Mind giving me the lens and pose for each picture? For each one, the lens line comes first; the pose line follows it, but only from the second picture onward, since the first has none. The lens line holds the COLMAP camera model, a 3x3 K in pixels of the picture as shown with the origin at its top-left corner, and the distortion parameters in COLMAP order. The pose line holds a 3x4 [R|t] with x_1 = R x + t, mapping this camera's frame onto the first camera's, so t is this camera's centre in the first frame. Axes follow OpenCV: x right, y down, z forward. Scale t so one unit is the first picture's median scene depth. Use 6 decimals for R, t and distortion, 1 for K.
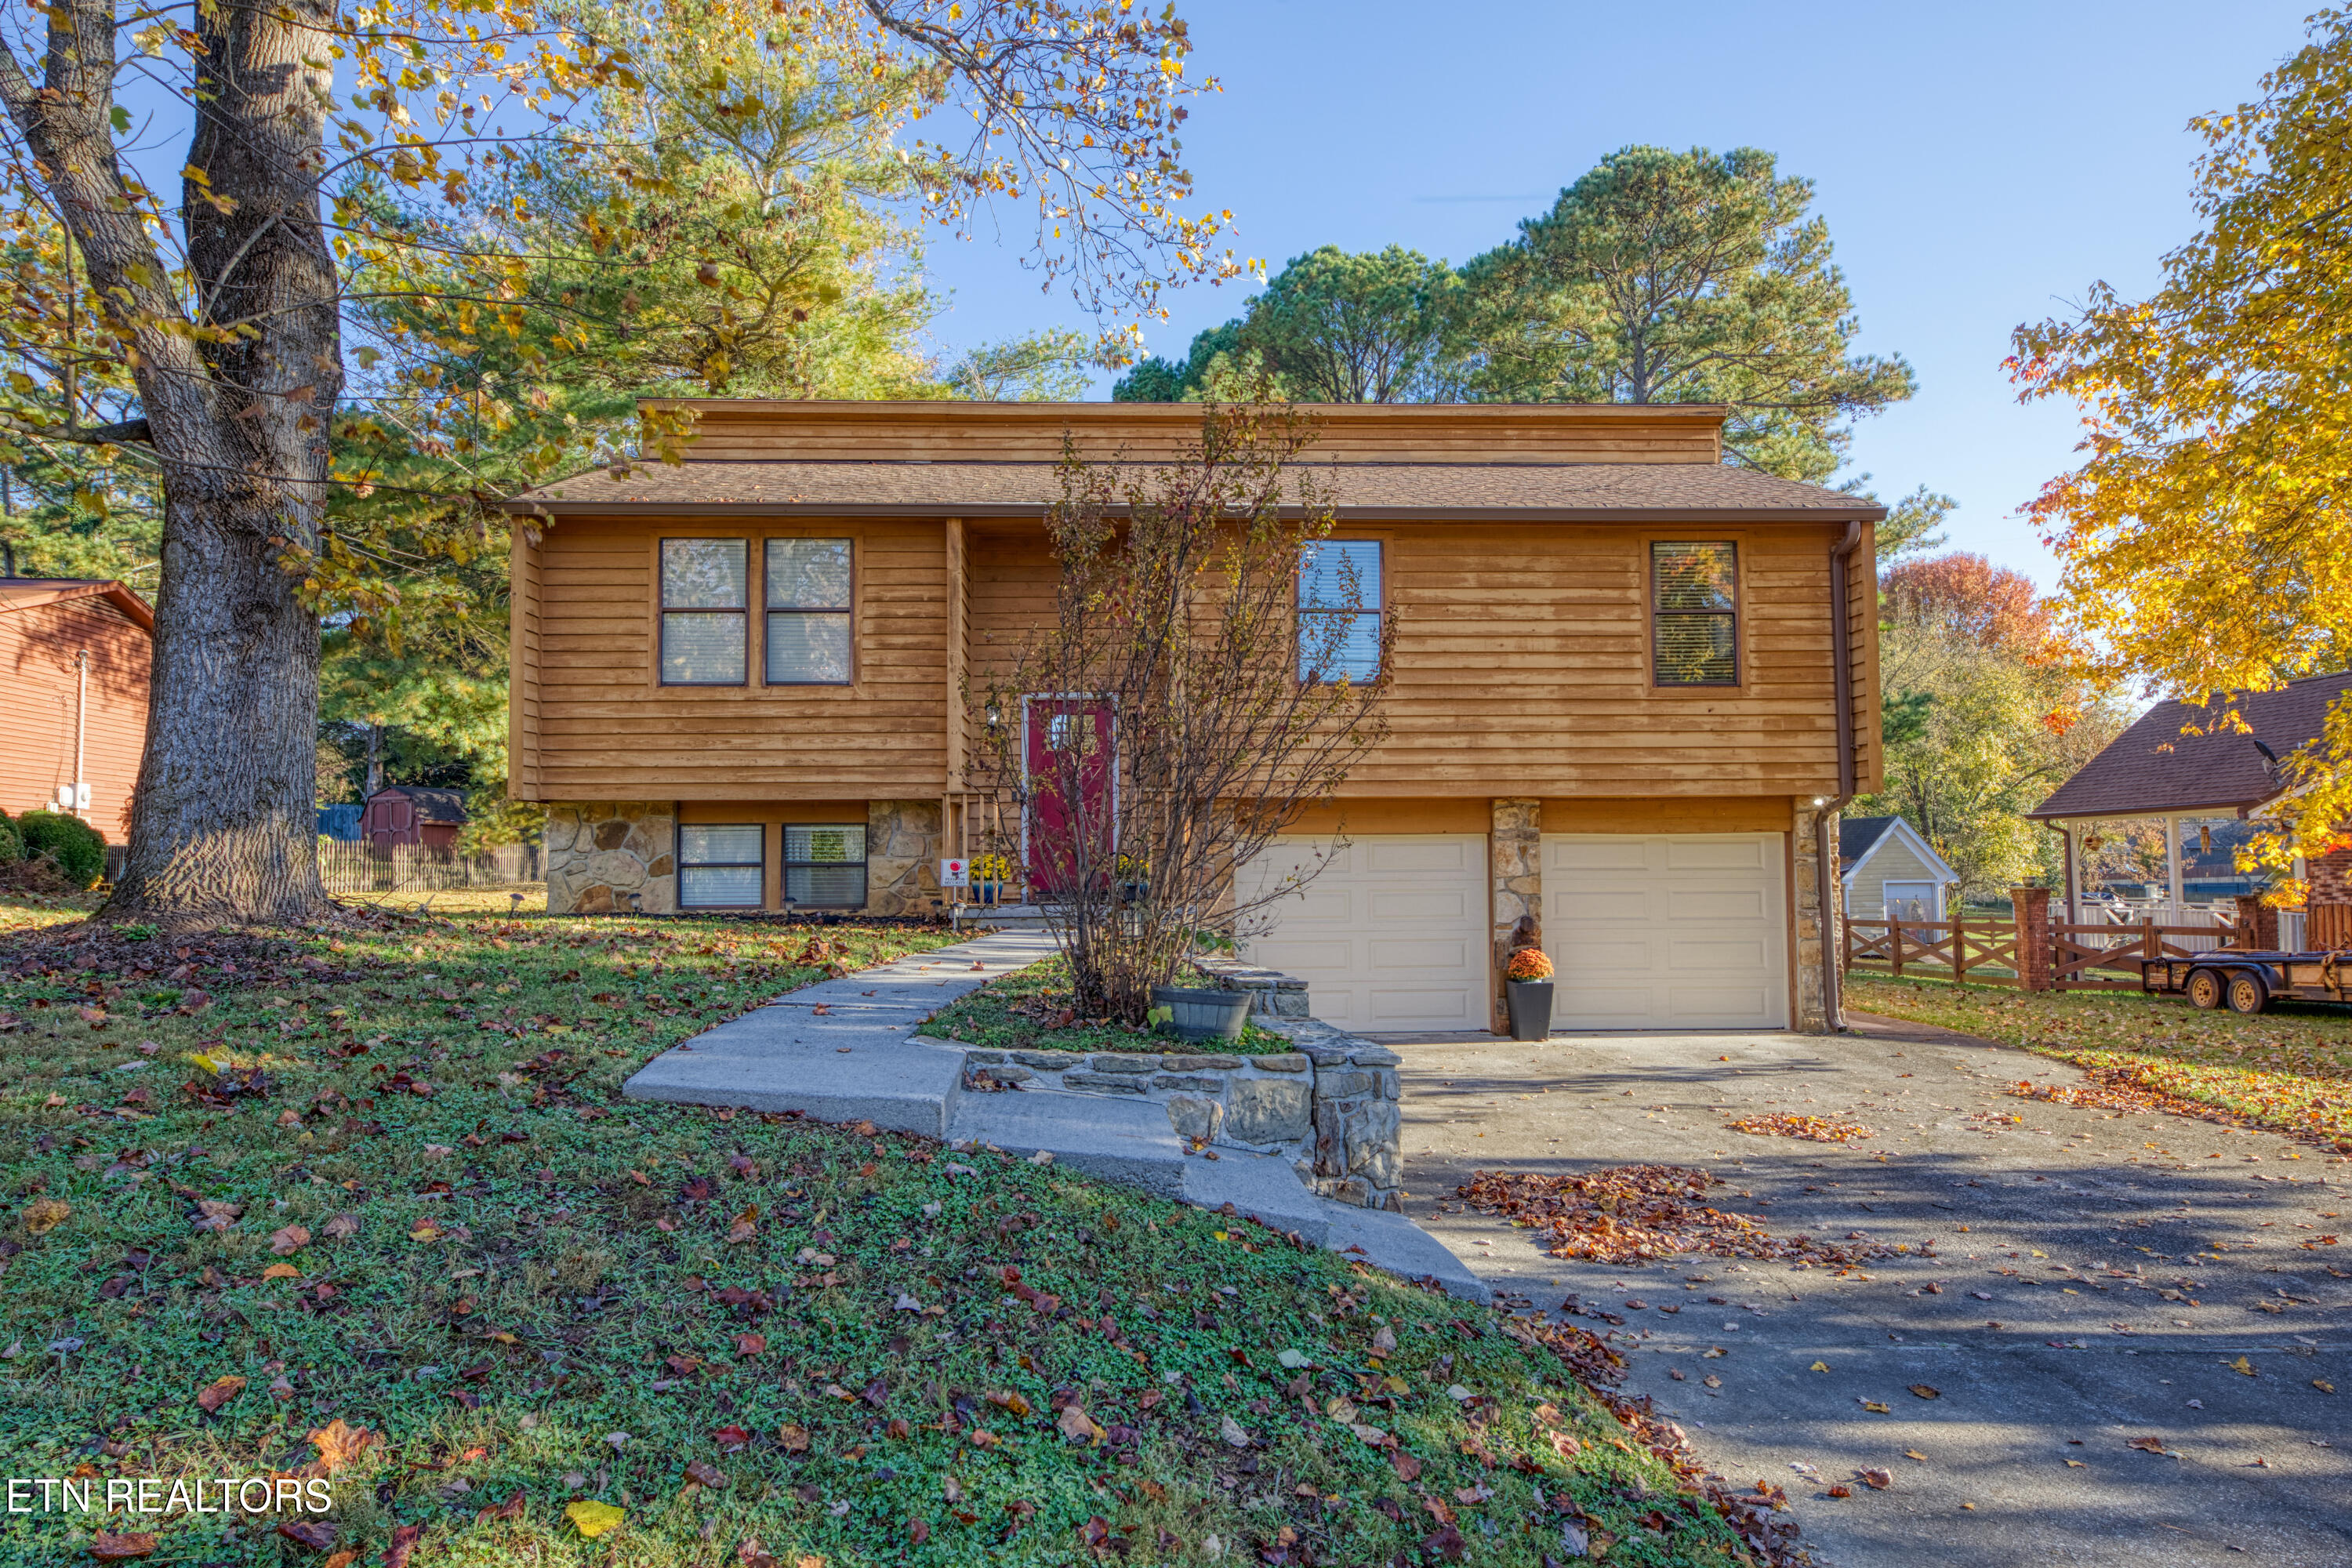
lens RADIAL K [[1403.3, 0, 1176.0], [0, 1403.3, 784.0], [0, 0, 1]] dist [0.017583, 0.002669]
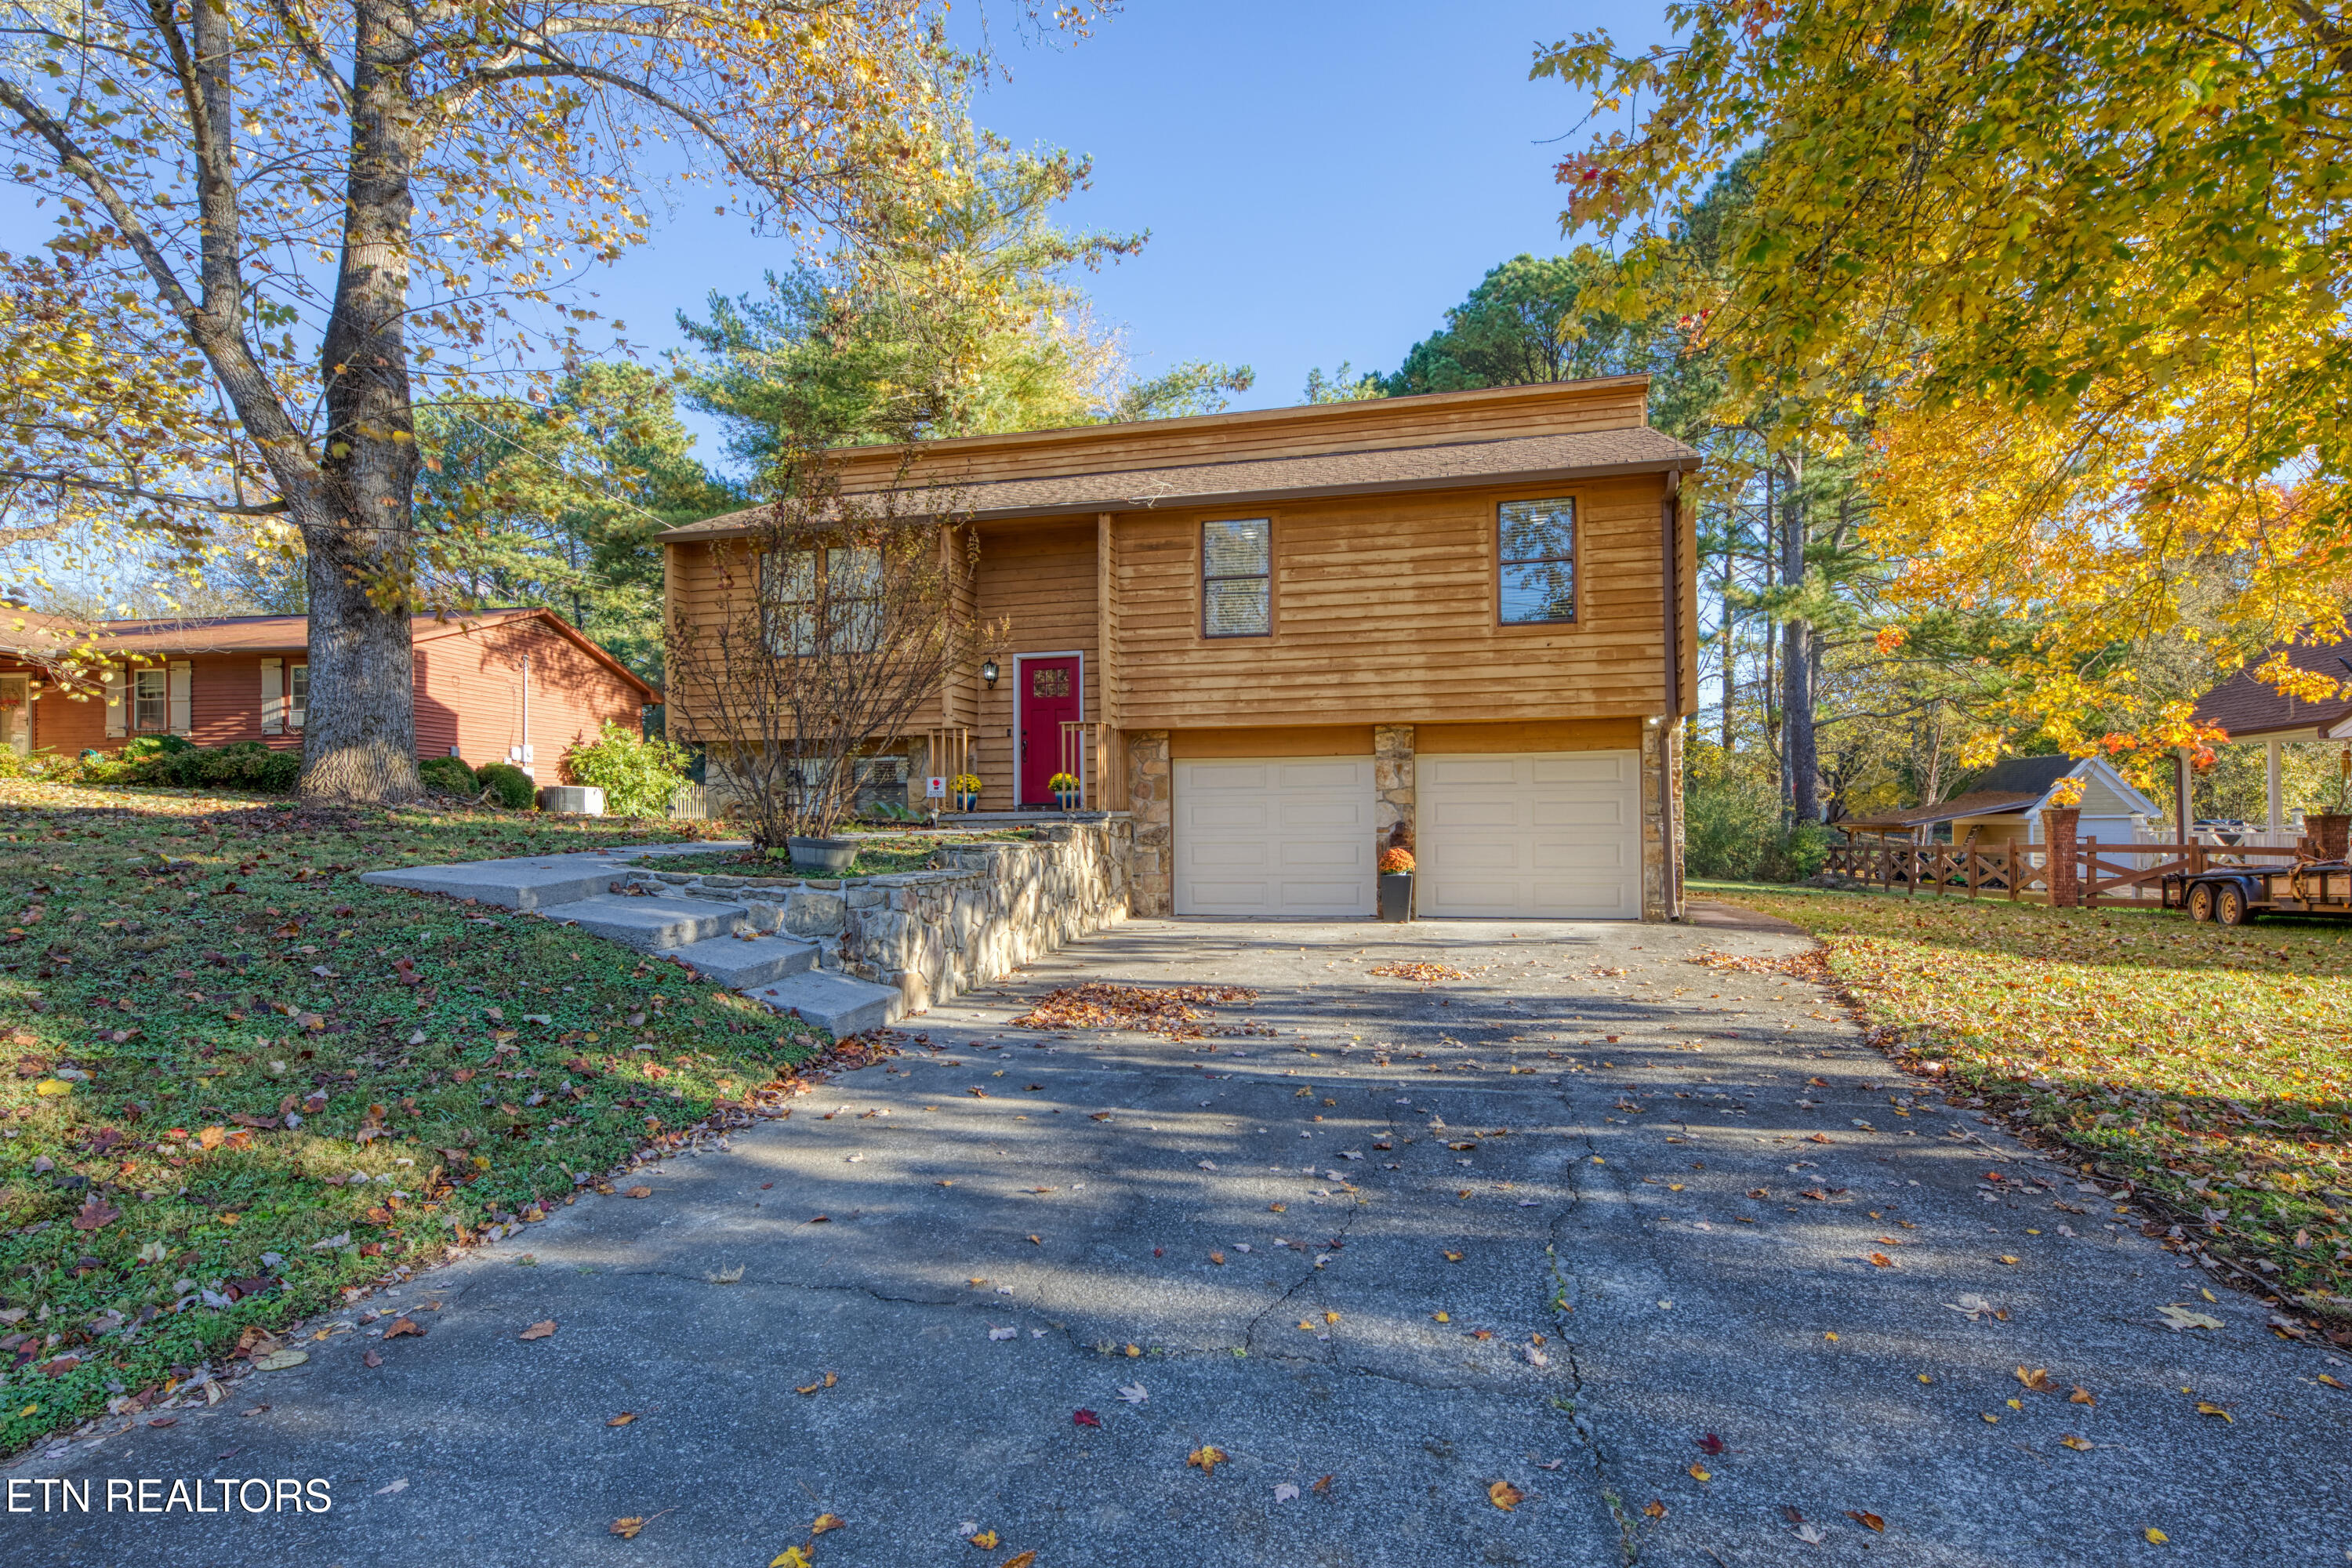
lens RADIAL K [[1192.9, 0, 1183.5], [0, 1192.9, 815.6], [0, 0, 1]] dist [-0.001316, 0.014918]
pose [[0.961845, -0.004035, -0.273566, 0.359633], [0.018969, 0.998469, 0.051965, 0.032333], [0.272938, -0.055171, 0.960448, -0.042393]]
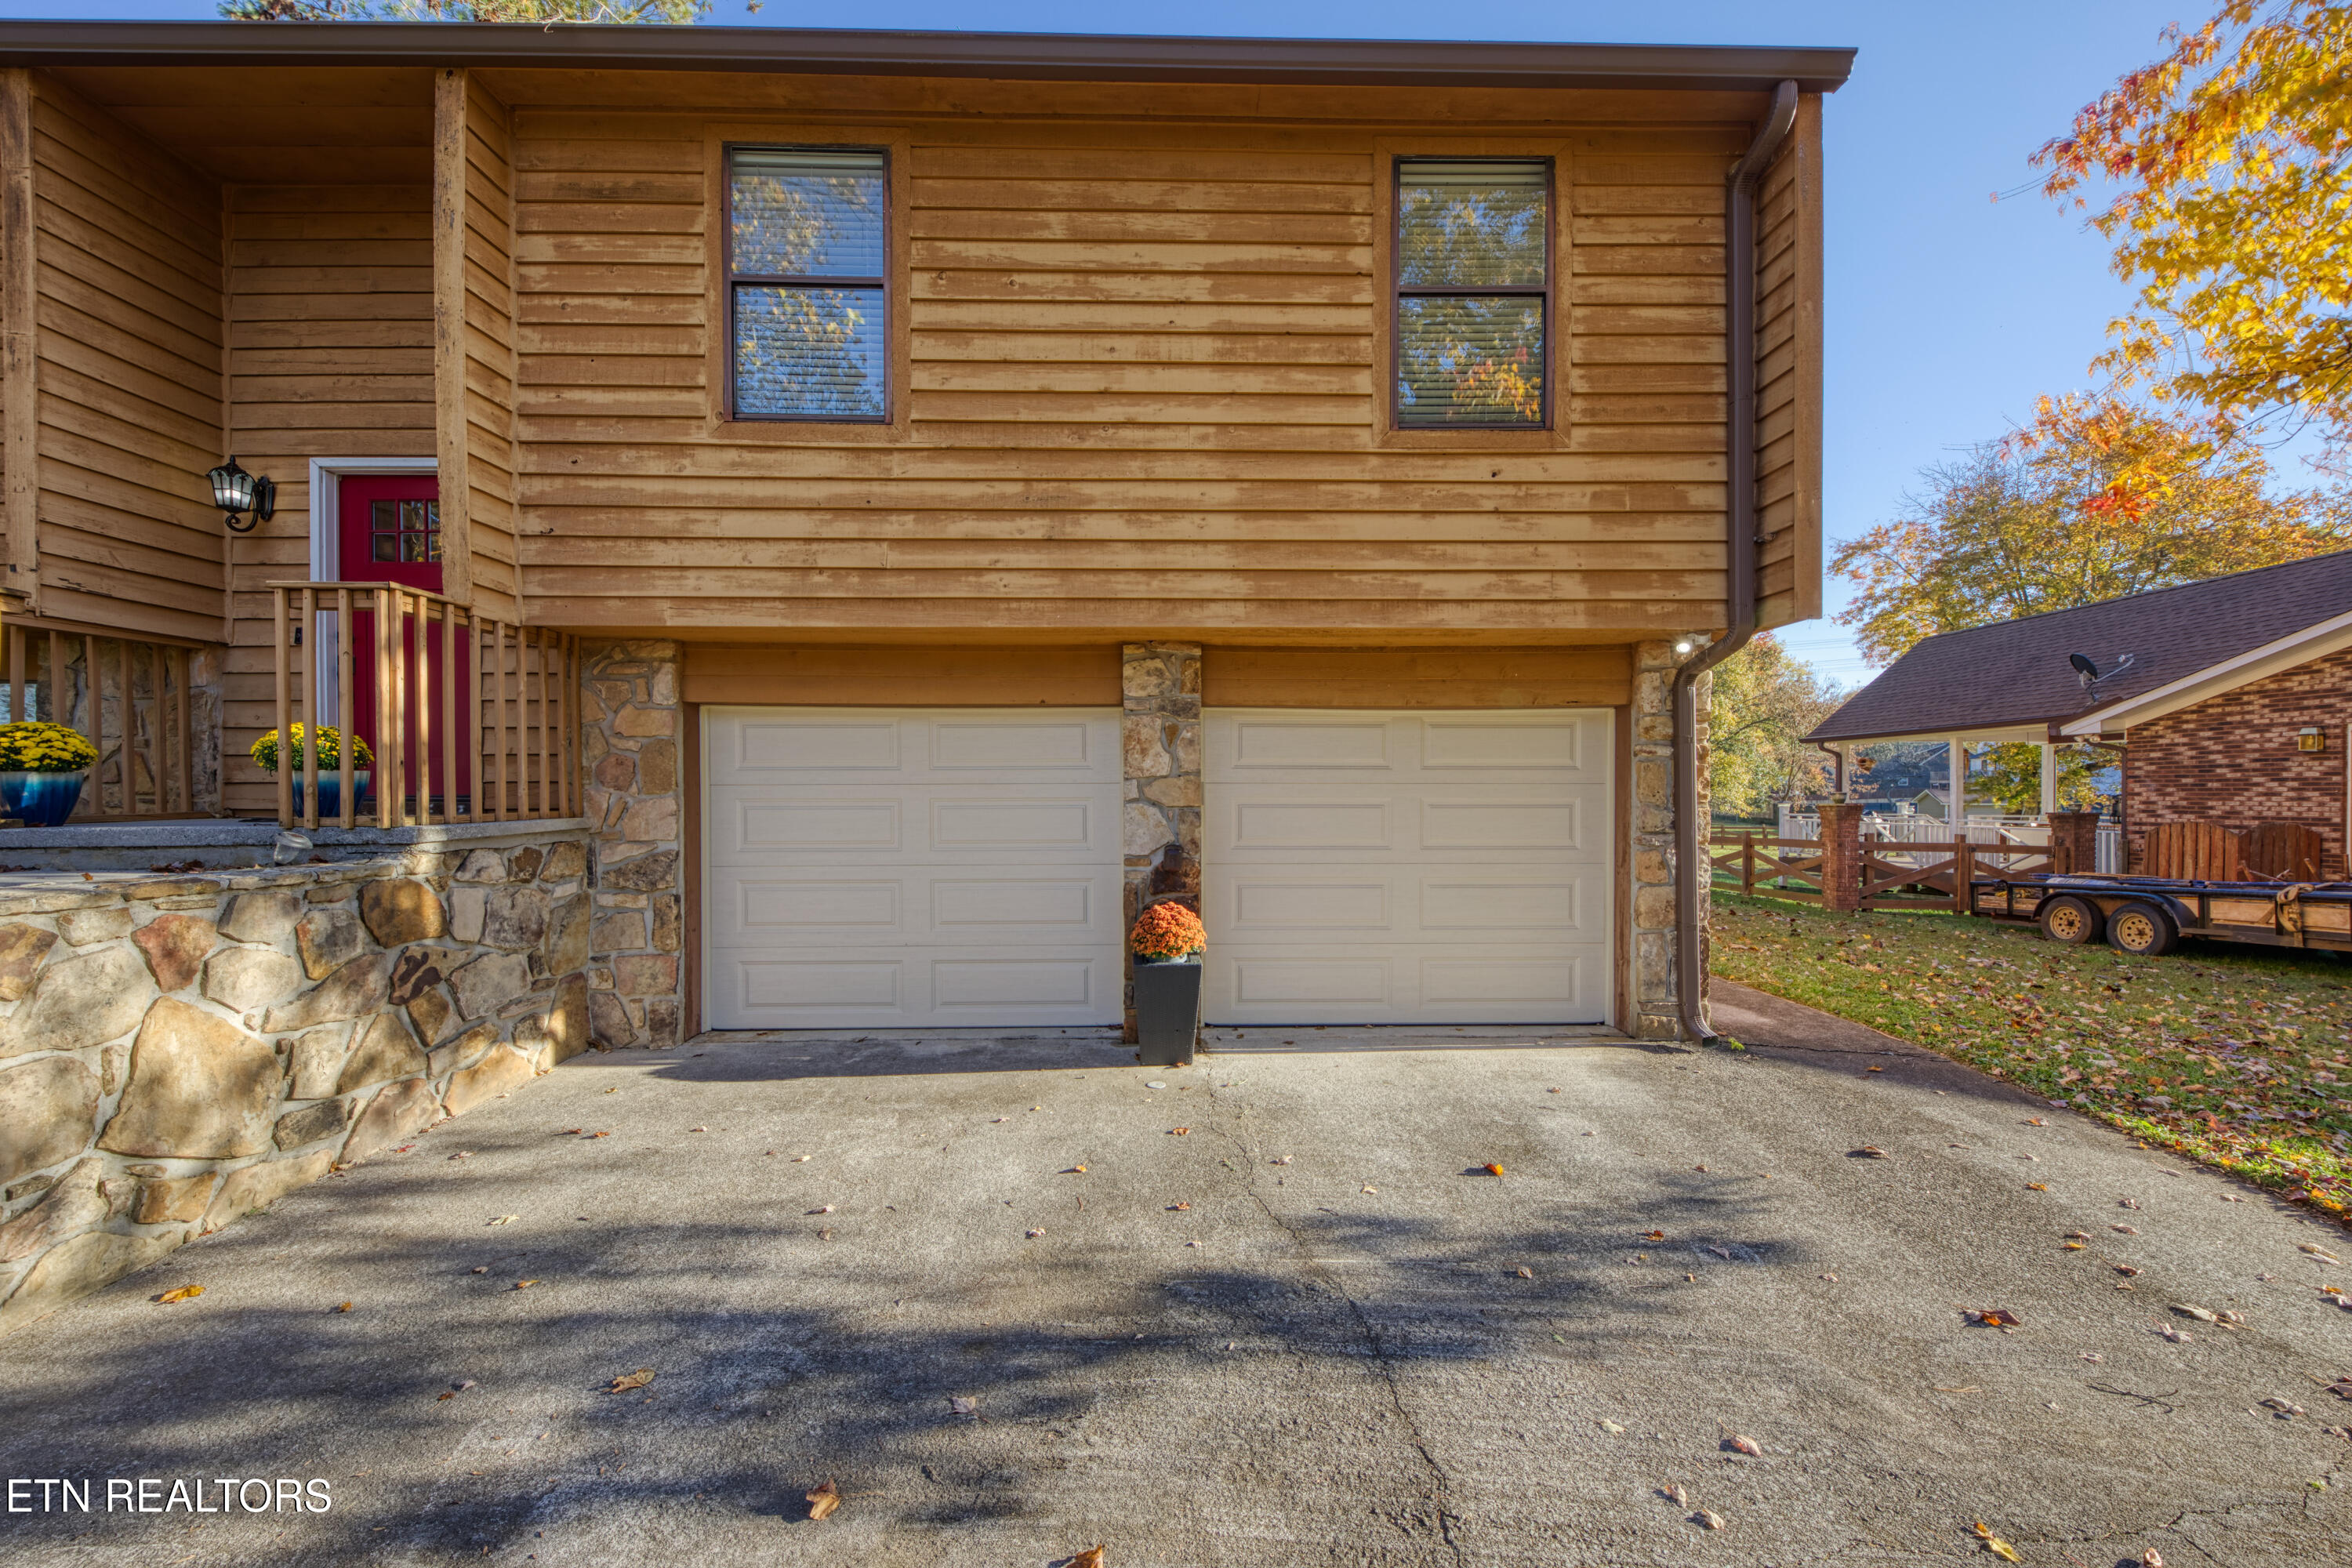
lens RADIAL K [[834.6, 0, 1186.7], [0, 834.6, 795.3], [0, 0, 1]] dist [0.020339, -0.011258]
pose [[0.999838, 0.004917, -0.017291, 0.267188], [-0.003808, 0.997968, 0.063608, 0.052367], [0.017569, -0.063532, 0.997825, 0.667200]]
